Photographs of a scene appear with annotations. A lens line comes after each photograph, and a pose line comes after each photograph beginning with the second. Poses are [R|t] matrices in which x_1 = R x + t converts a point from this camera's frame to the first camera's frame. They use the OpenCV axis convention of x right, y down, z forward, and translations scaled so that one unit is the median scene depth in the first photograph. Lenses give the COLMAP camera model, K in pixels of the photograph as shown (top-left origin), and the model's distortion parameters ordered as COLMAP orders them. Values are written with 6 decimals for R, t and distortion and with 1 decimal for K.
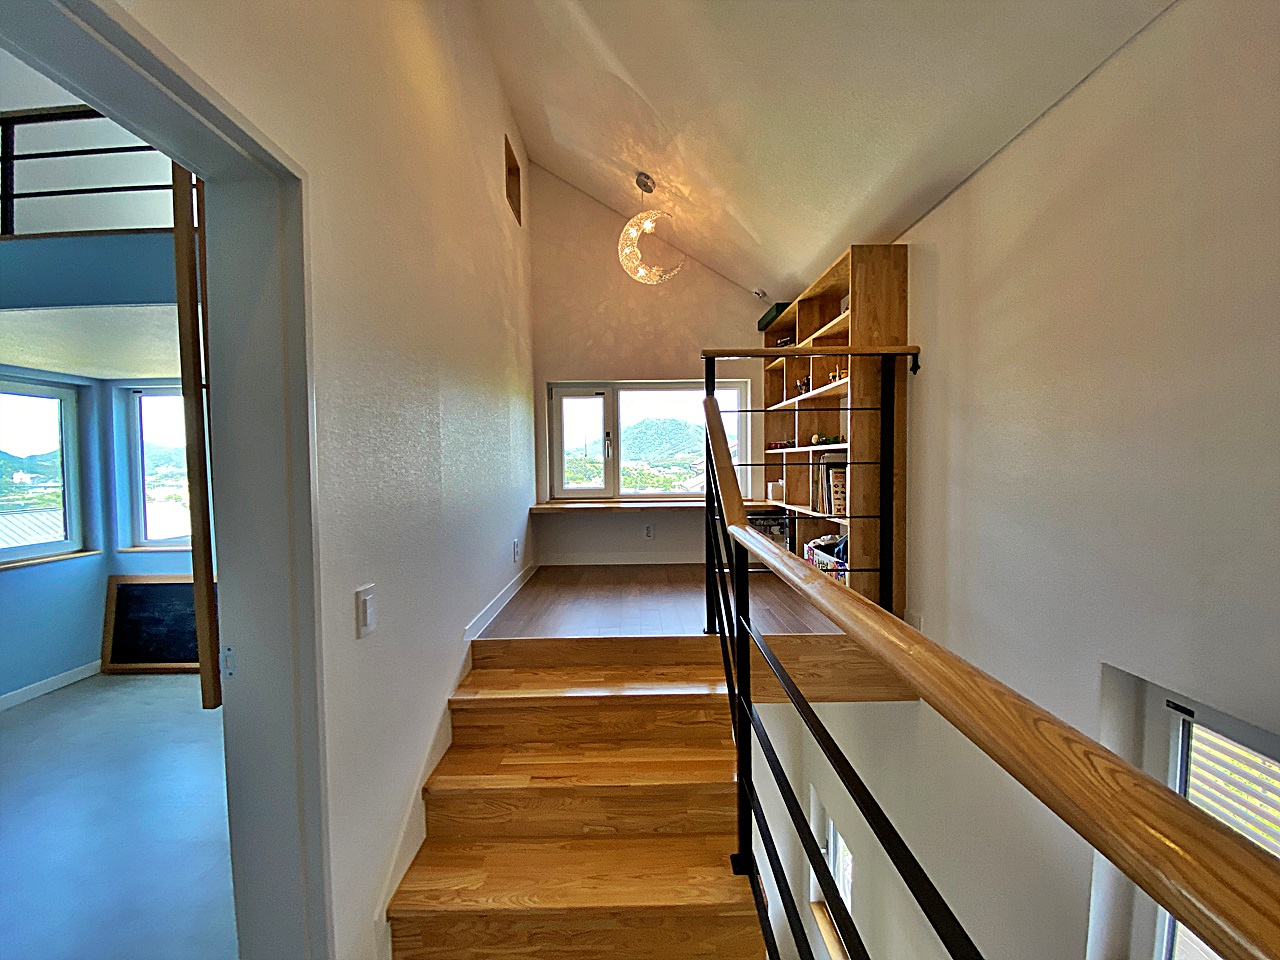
lens RADIAL K [[527.9, 0, 636.6], [0, 527.9, 484.0], [0, 0, 1]] dist [-0.005417, -0.009214]
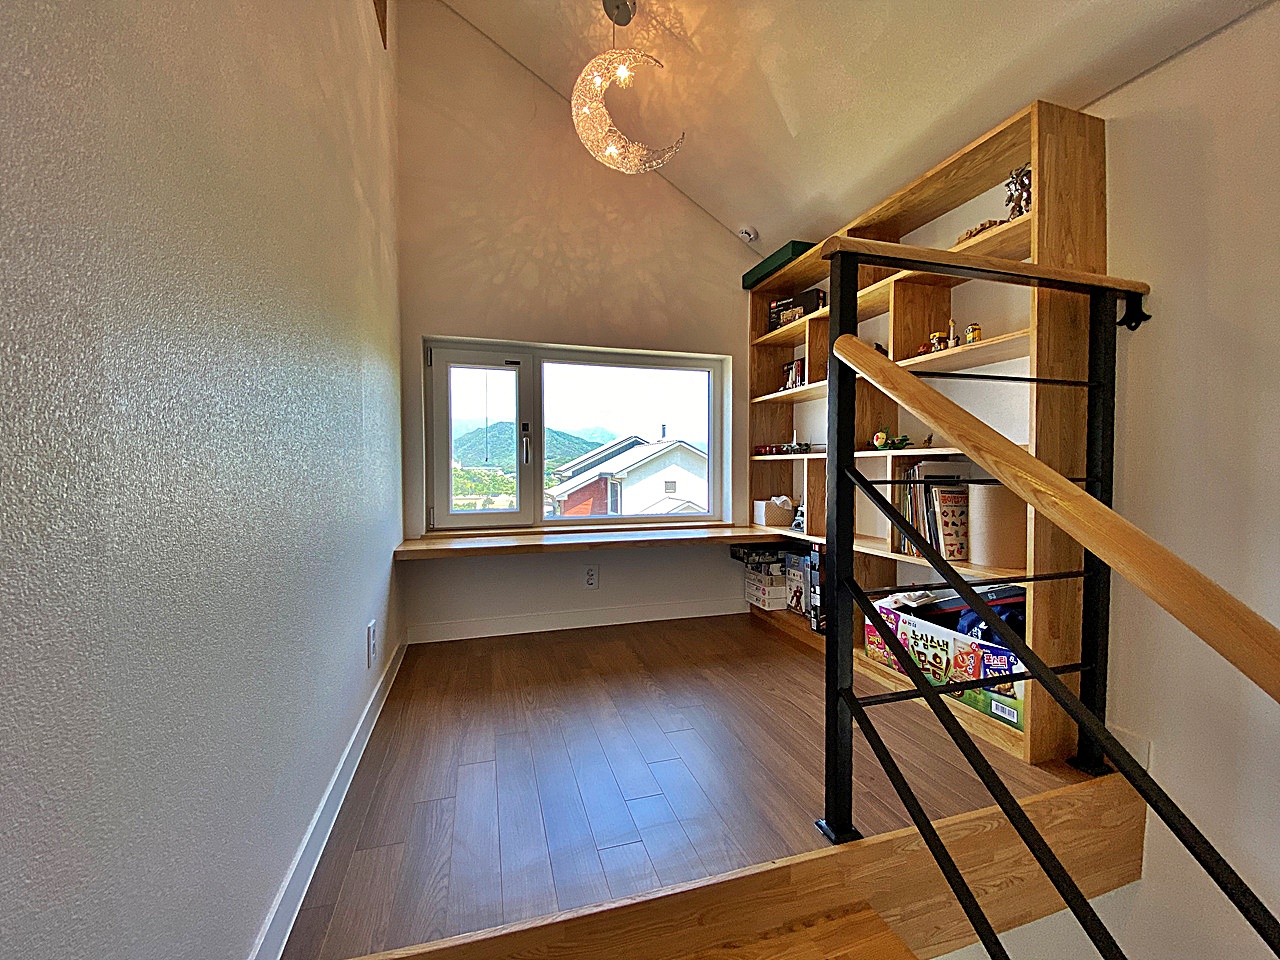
lens RADIAL K [[527.9, 0, 644.6], [0, 527.9, 479.6], [0, 0, 1]] dist [-0.005417, -0.009214]
pose [[0.958568, 0.002471, 0.284854, -0.118962], [0.003426, 0.999790, -0.020203, -0.021337], [-0.284844, 0.020342, 0.958358, 0.426934]]
